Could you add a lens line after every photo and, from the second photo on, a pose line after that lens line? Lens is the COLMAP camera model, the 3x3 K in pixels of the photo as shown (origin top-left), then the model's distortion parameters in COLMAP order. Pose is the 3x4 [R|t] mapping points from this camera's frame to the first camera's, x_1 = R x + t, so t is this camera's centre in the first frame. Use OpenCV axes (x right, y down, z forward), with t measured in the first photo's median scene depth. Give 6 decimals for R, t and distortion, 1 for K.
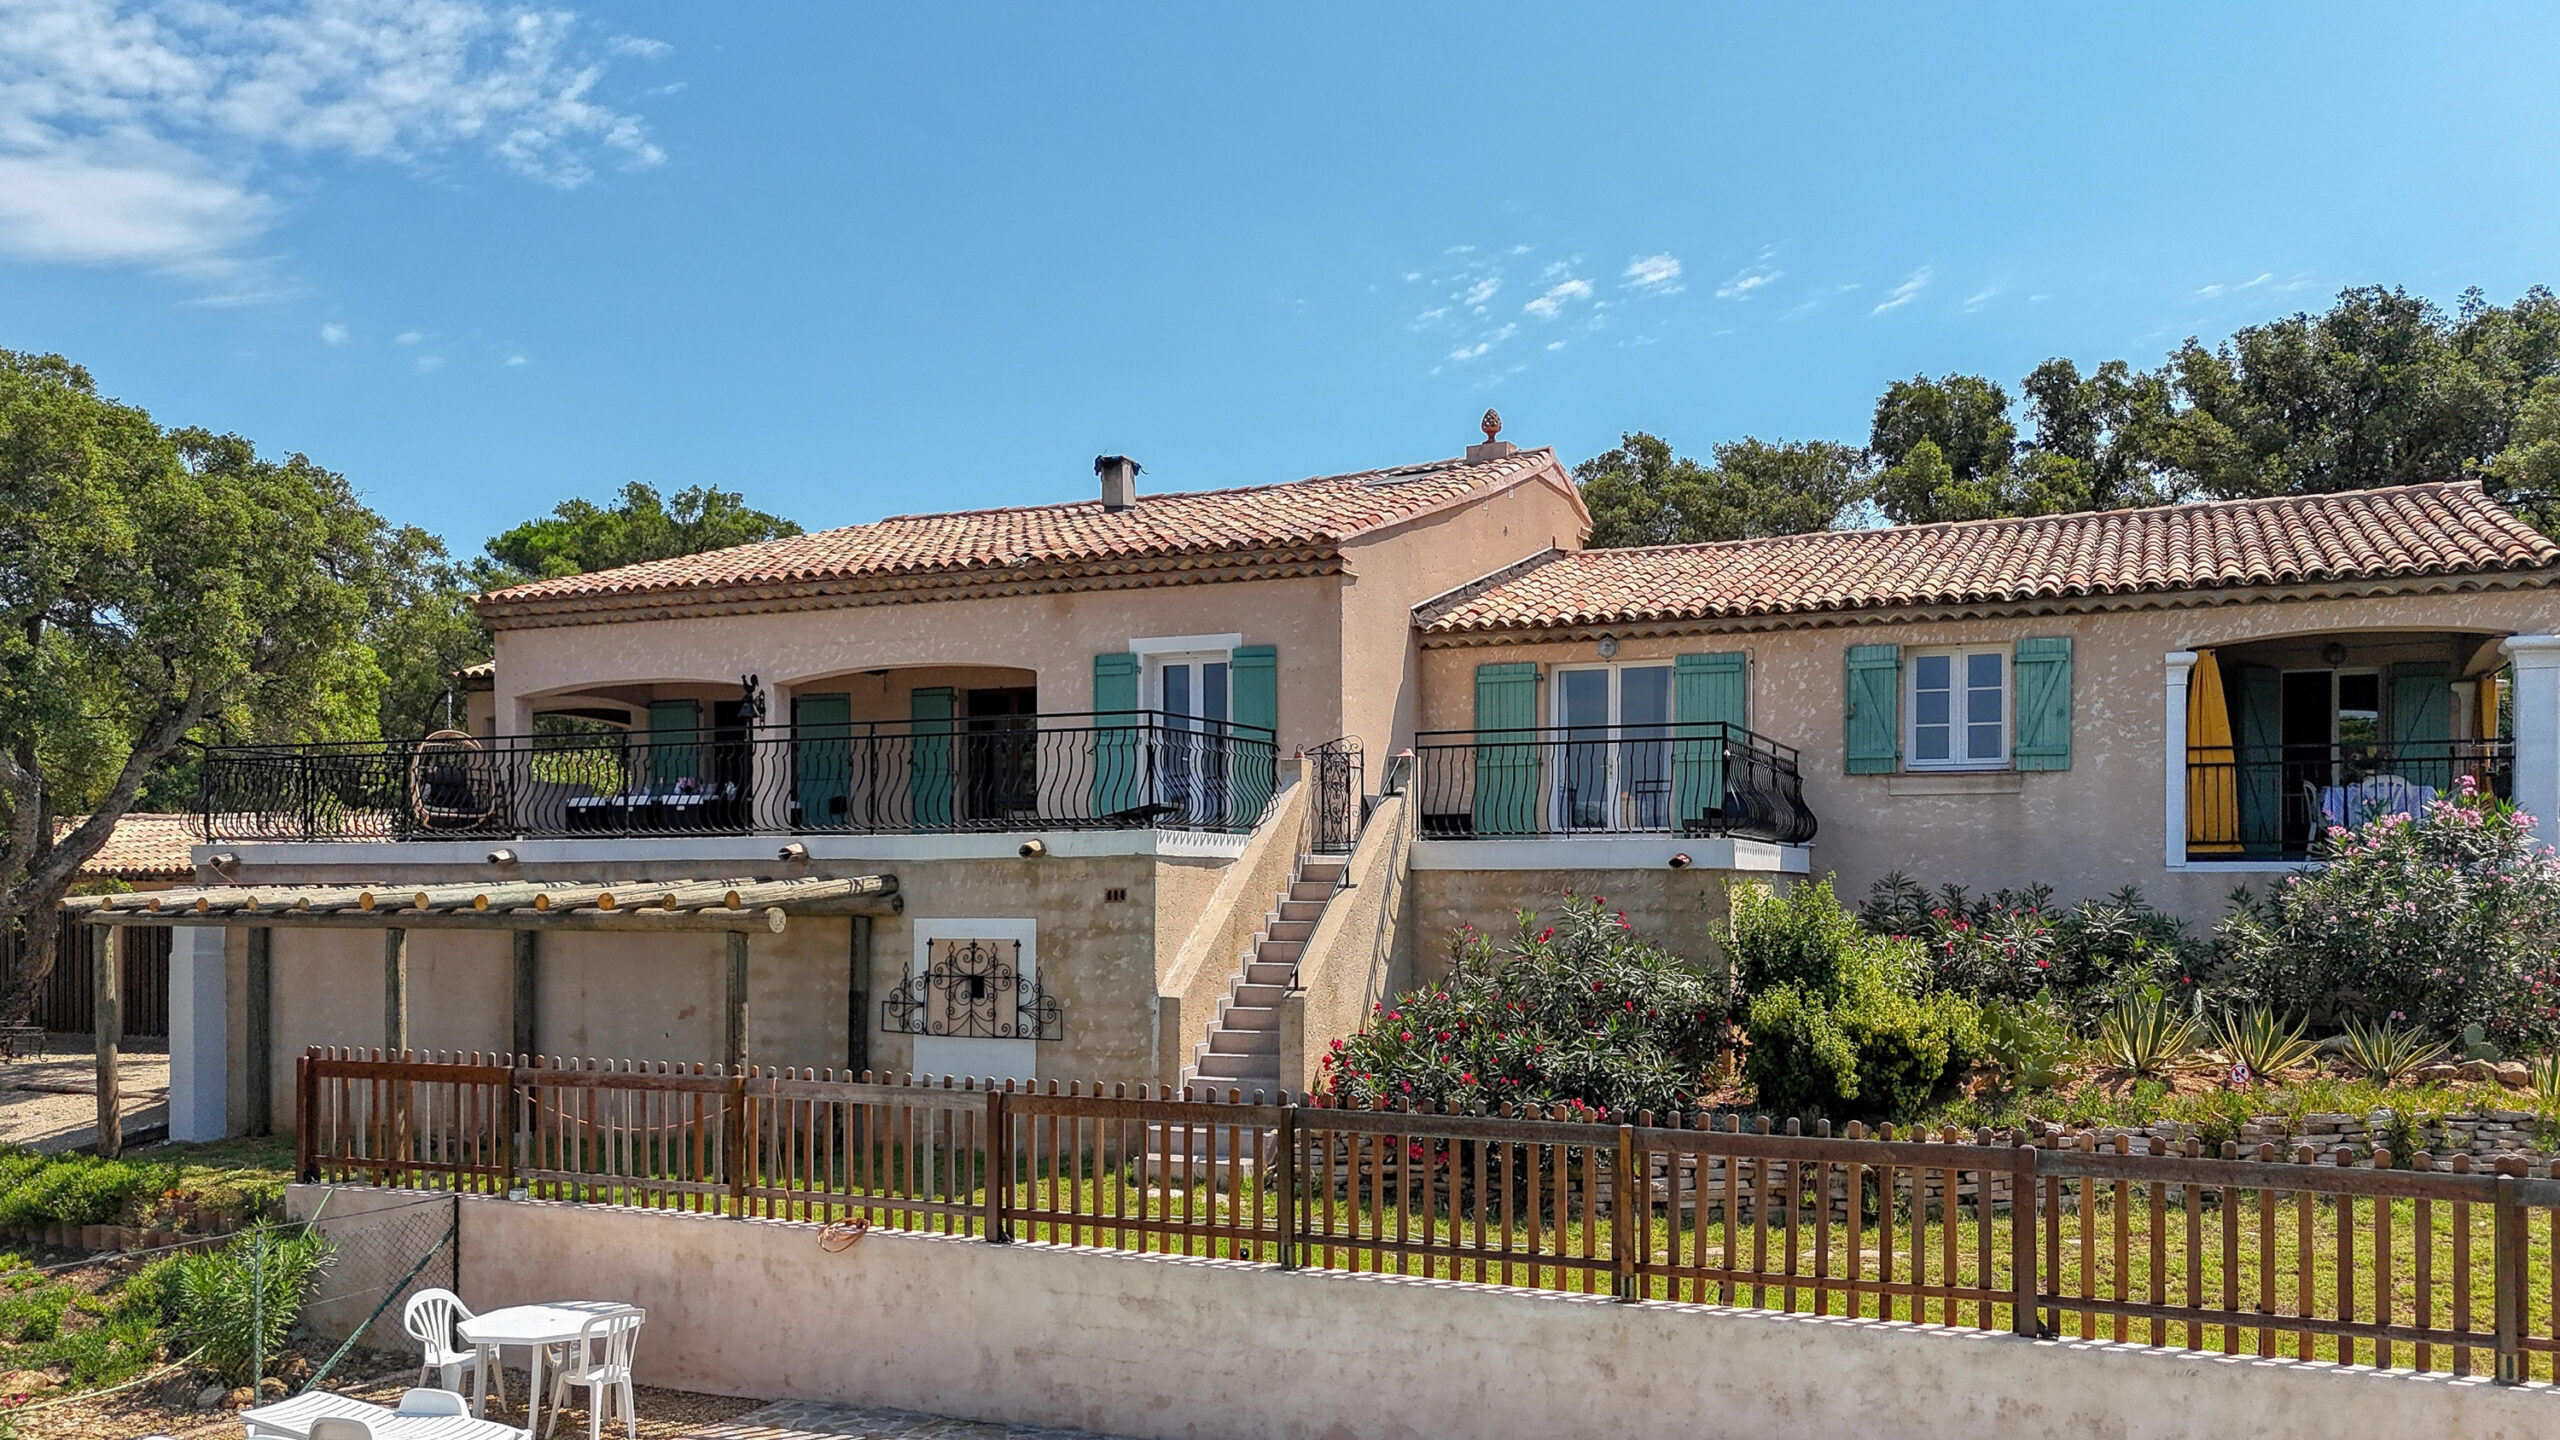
lens RADIAL K [[1905.8, 0, 1274.9], [0, 1905.8, 732.1], [0, 0, 1]] dist [0.060981, -0.108876]
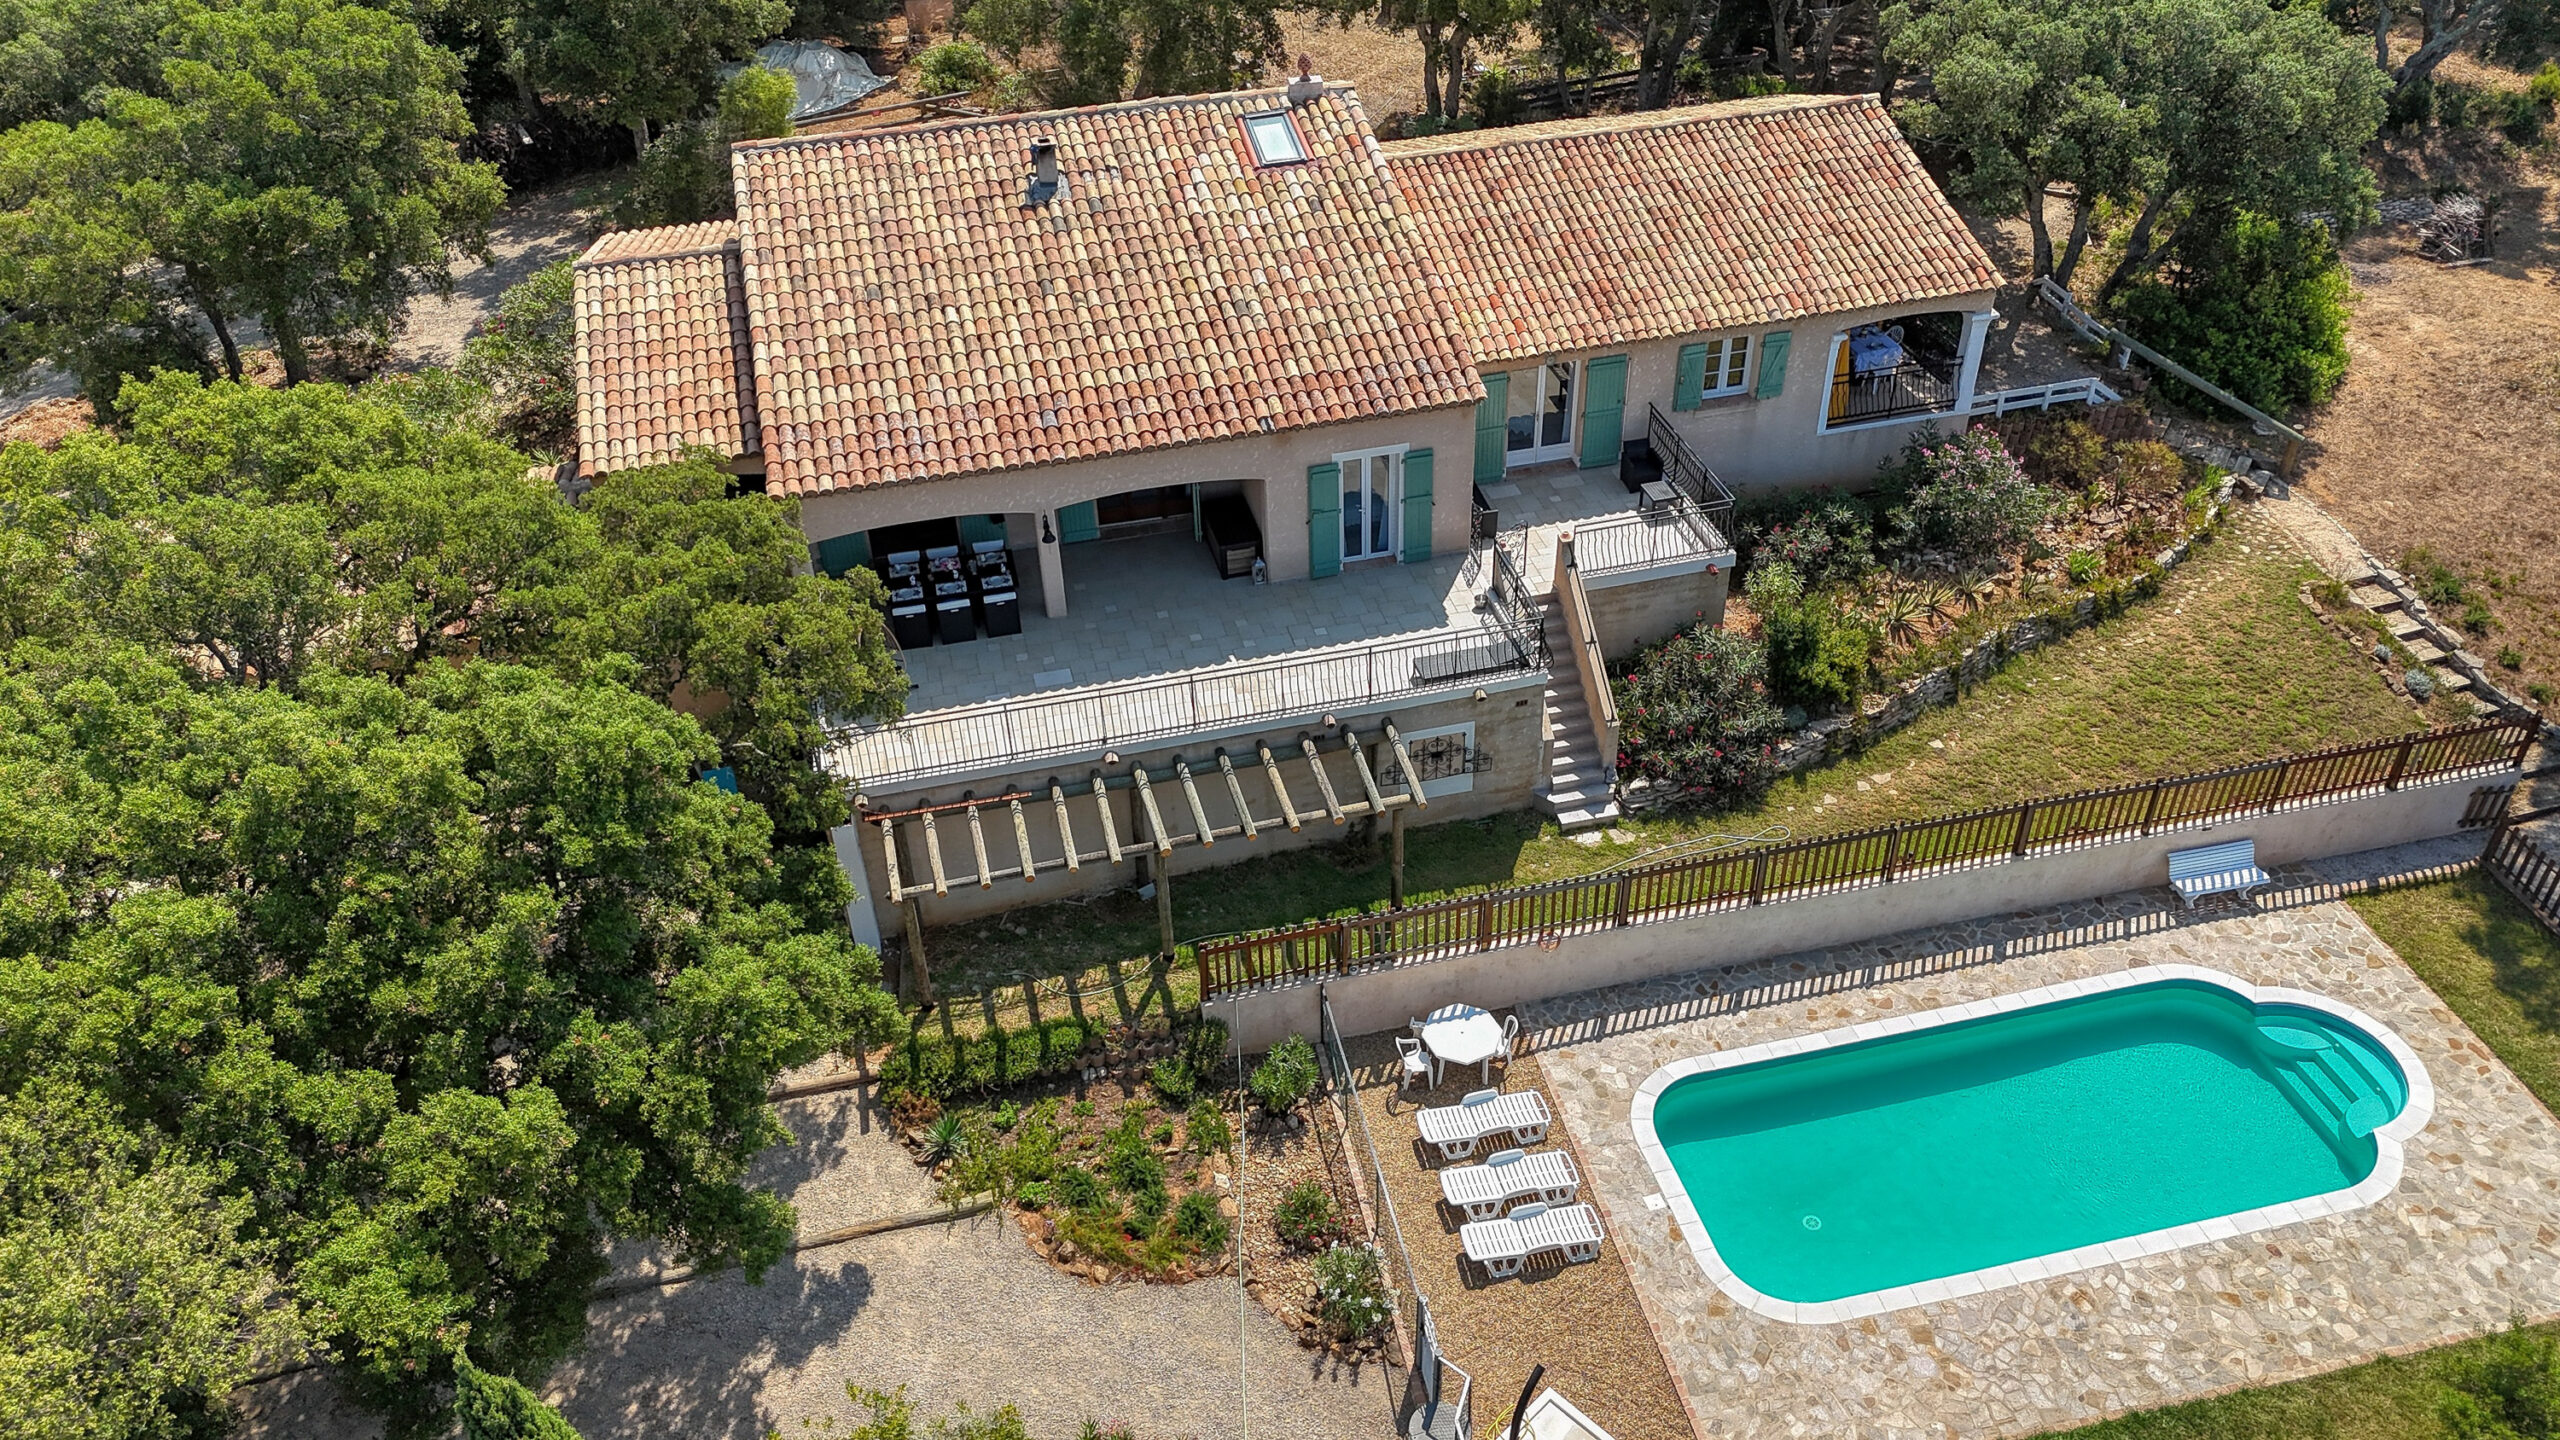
lens RADIAL K [[1890.4, 0, 1288.4], [0, 1890.4, 695.7], [0, 0, 1]] dist [0.044995, -0.002392]
pose [[0.786087, -0.381520, 0.486323, -1.137507], [-0.031342, 0.761168, 0.647797, -1.092017], [-0.617321, -0.524468, 0.586386, 0.046643]]
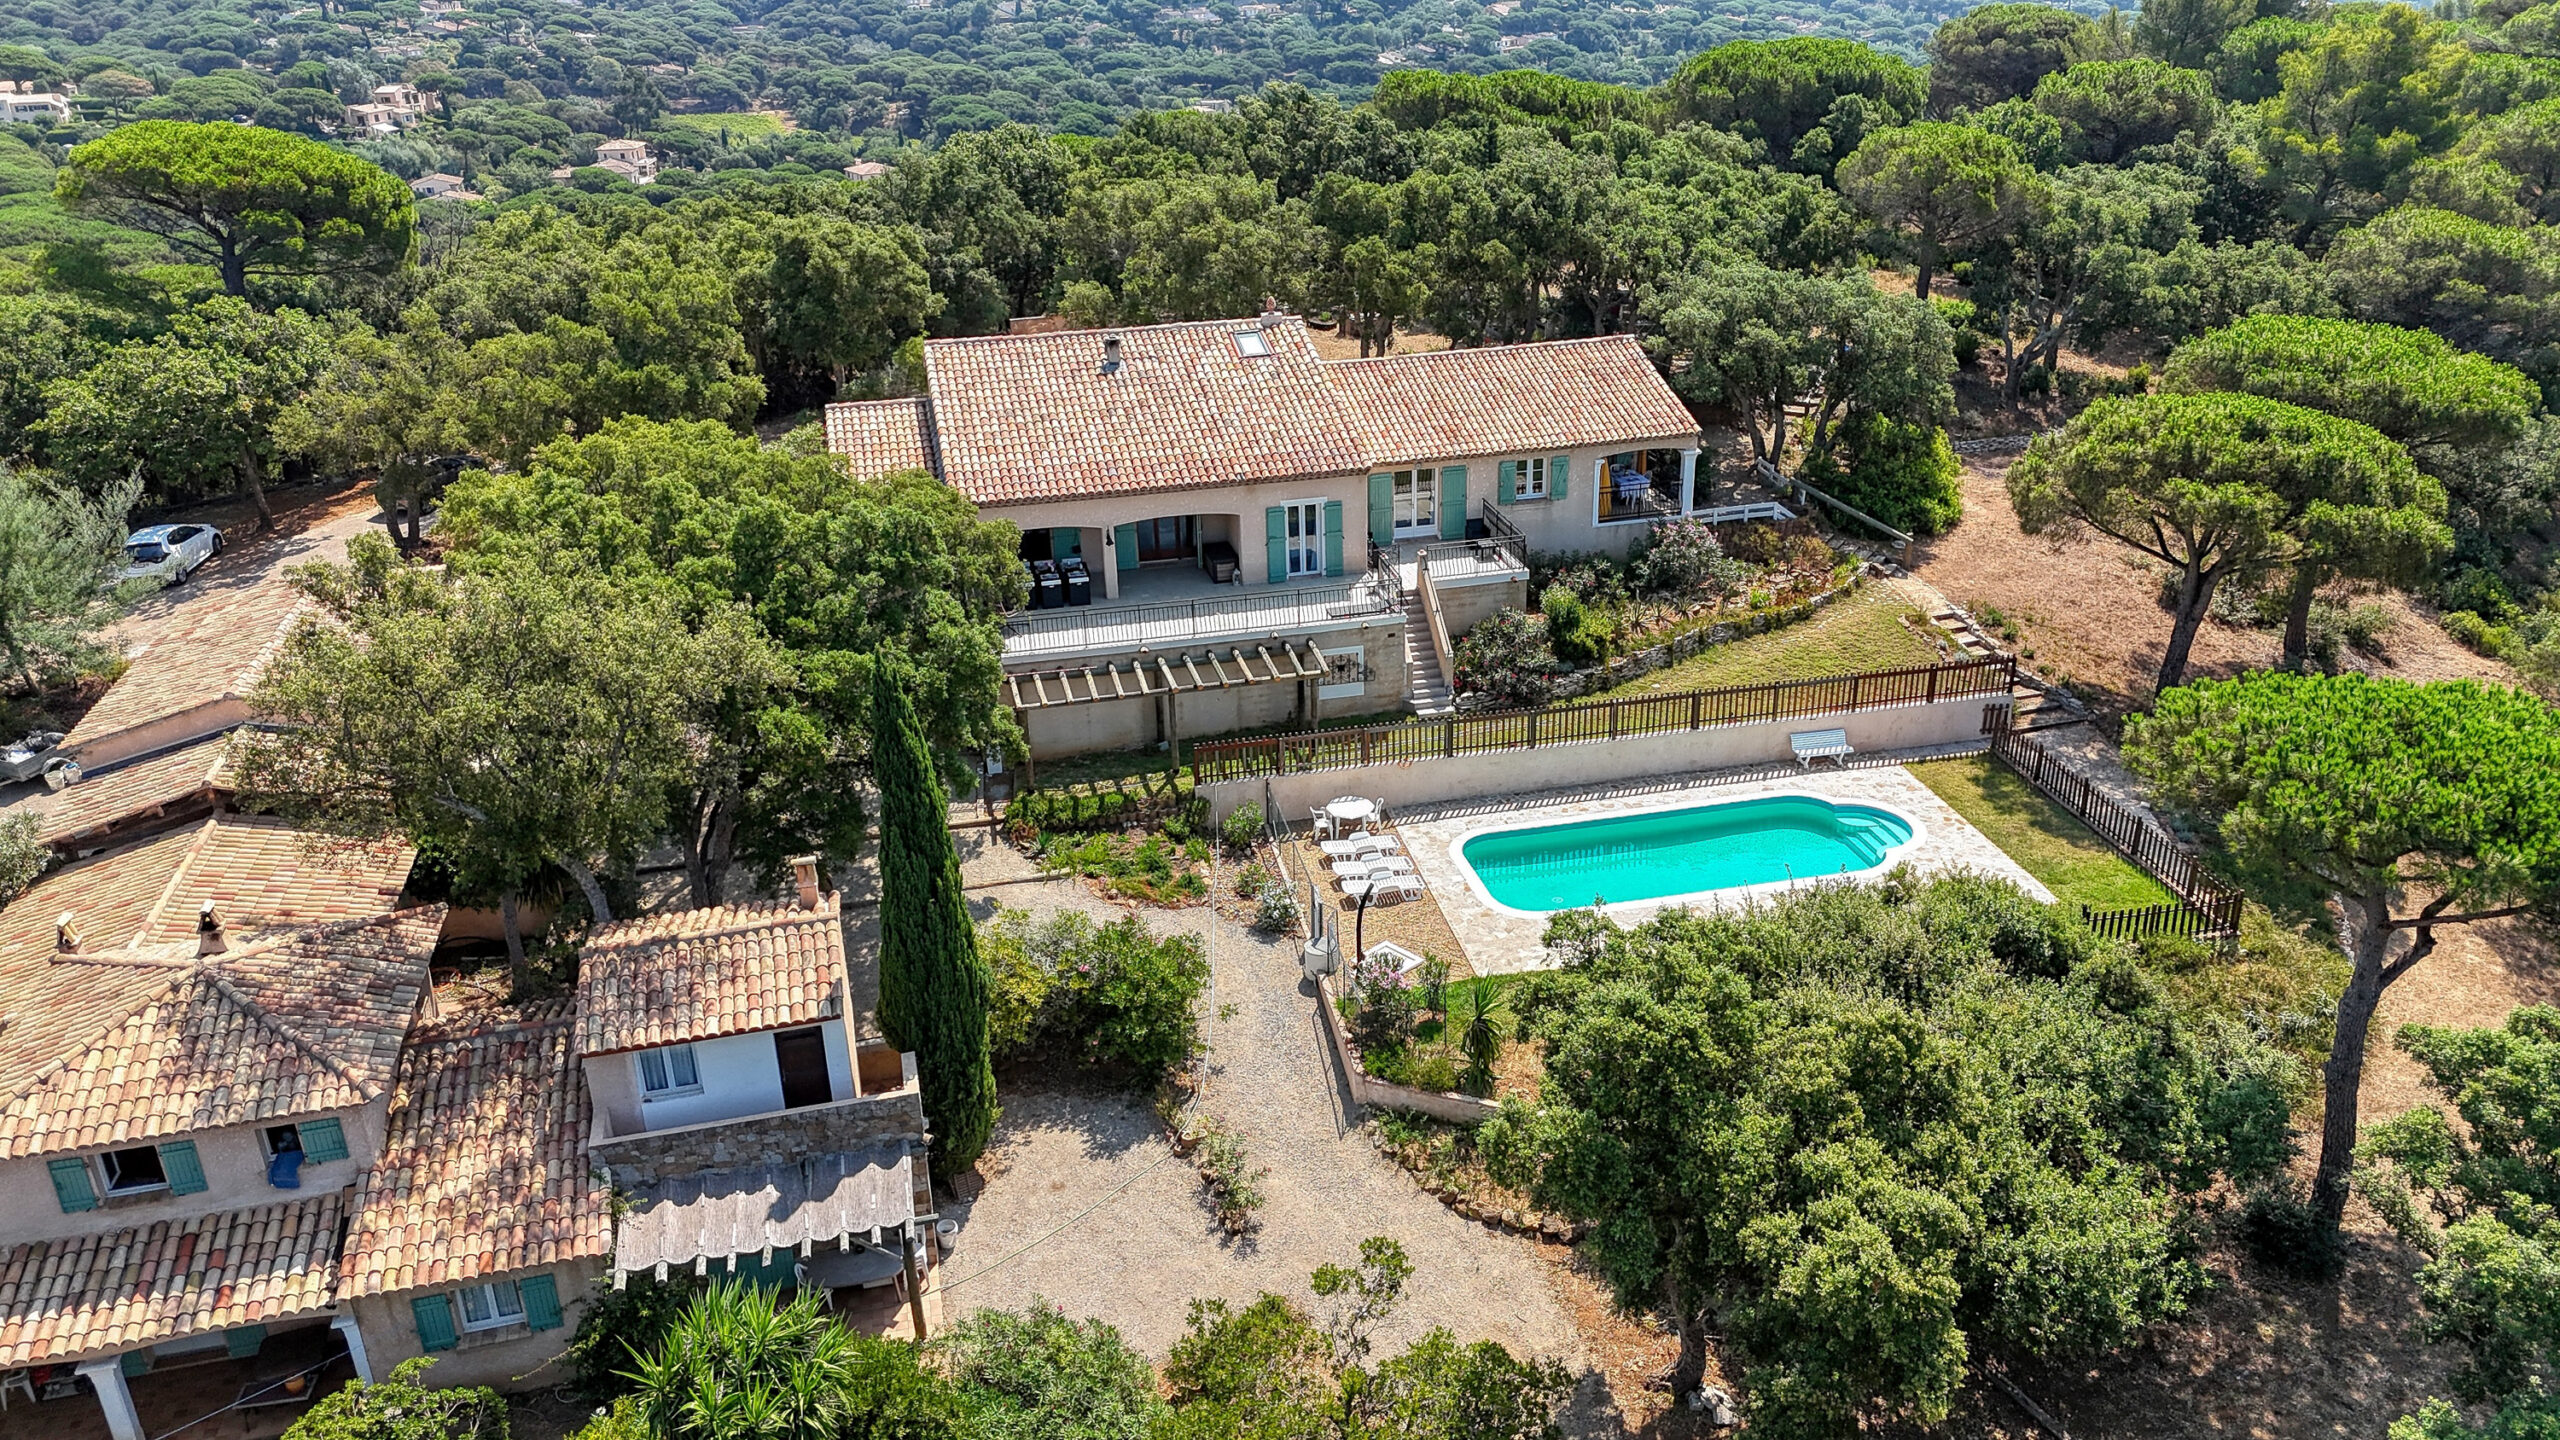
lens RADIAL K [[1868.7, 0, 1276.6], [0, 1868.7, 699.5], [0, 0, 1]] dist [0.111424, -0.102146]
pose [[0.796617, -0.254096, 0.548486, -1.892403], [-0.031428, 0.888725, 0.457363, -1.187473], [-0.603667, -0.381581, 0.699987, -1.051051]]
